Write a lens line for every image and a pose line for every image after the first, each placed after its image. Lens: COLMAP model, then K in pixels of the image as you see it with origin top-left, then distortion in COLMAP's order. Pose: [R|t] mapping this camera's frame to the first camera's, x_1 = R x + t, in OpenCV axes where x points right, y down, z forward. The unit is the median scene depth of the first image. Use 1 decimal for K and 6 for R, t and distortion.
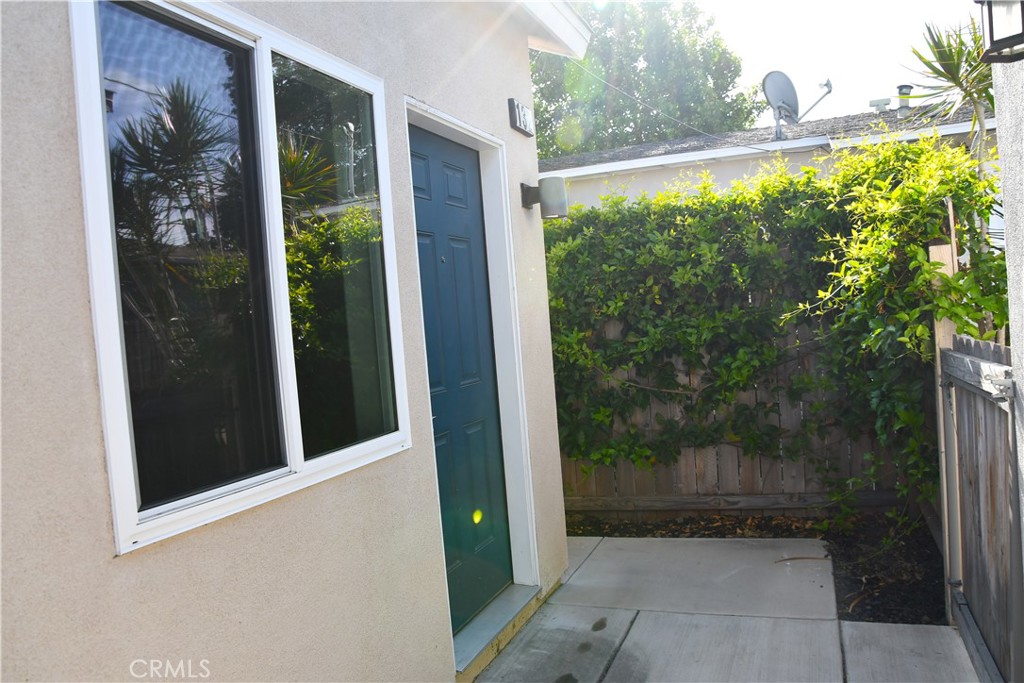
lens RADIAL K [[801.7, 0, 514.4], [0, 801.7, 344.5], [0, 0, 1]] dist [-0.159096, 0.119254]
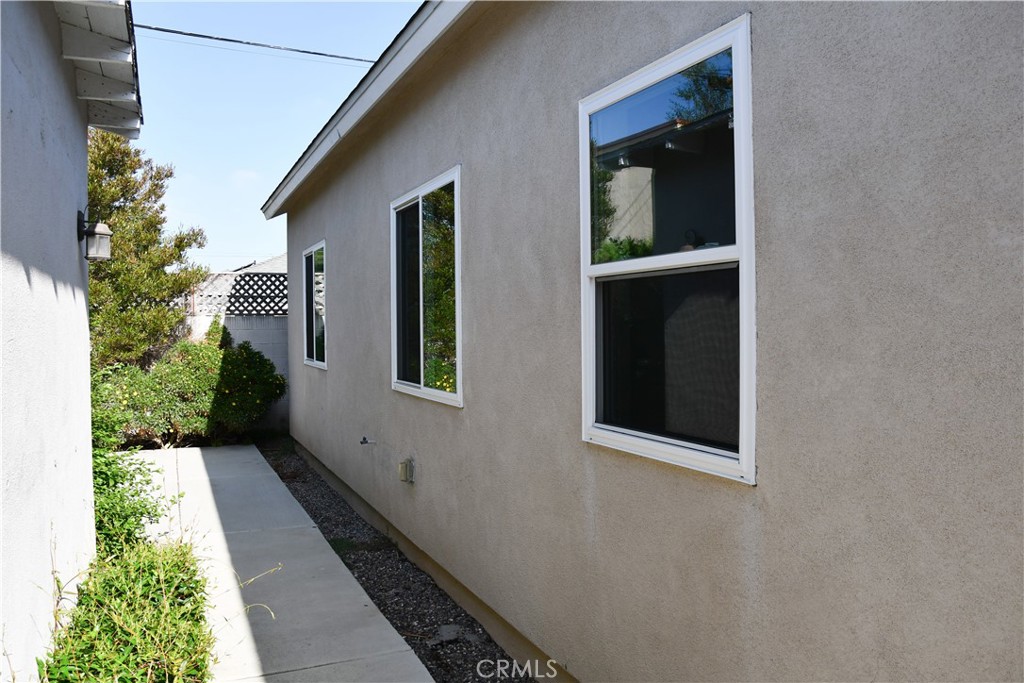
lens RADIAL K [[801.7, 0, 514.4], [0, 801.7, 344.5], [0, 0, 1]] dist [-0.159096, 0.119254]
pose [[-0.712696, 0.100642, -0.694216, 0.241245], [0.042269, 0.994017, 0.100710, -0.037336], [0.700198, 0.042432, -0.712687, 0.641314]]
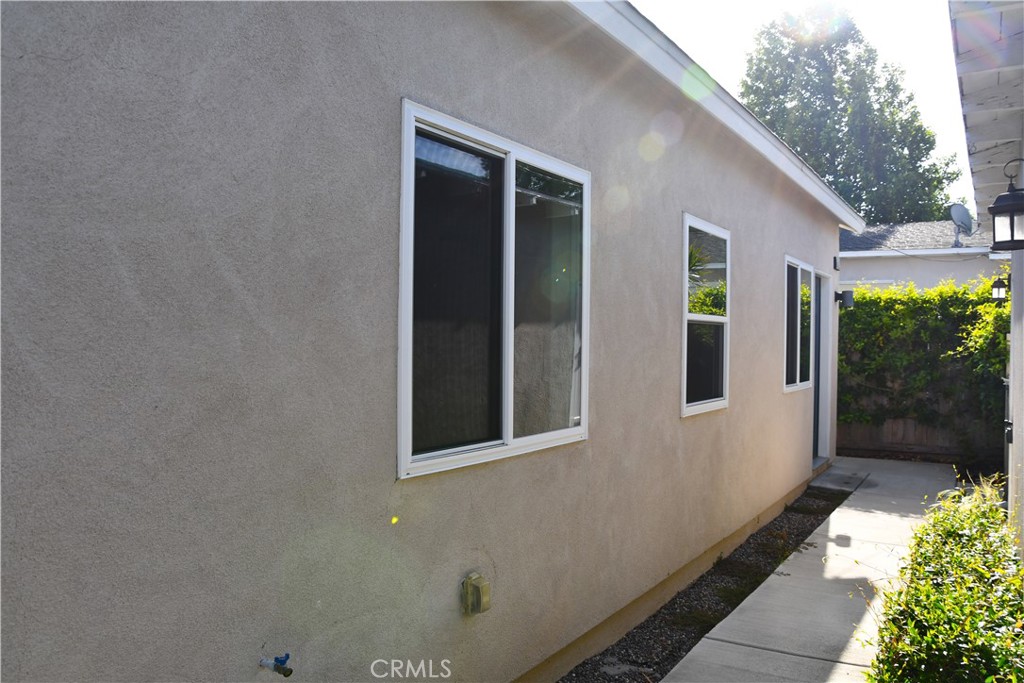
lens RADIAL K [[801.7, 0, 514.4], [0, 801.7, 344.5], [0, 0, 1]] dist [-0.159096, 0.119254]
pose [[0.976586, 0.091686, -0.194609, -0.356303], [-0.095454, 0.995383, -0.010052, 0.056725], [0.192788, 0.028393, 0.980829, -1.156941]]
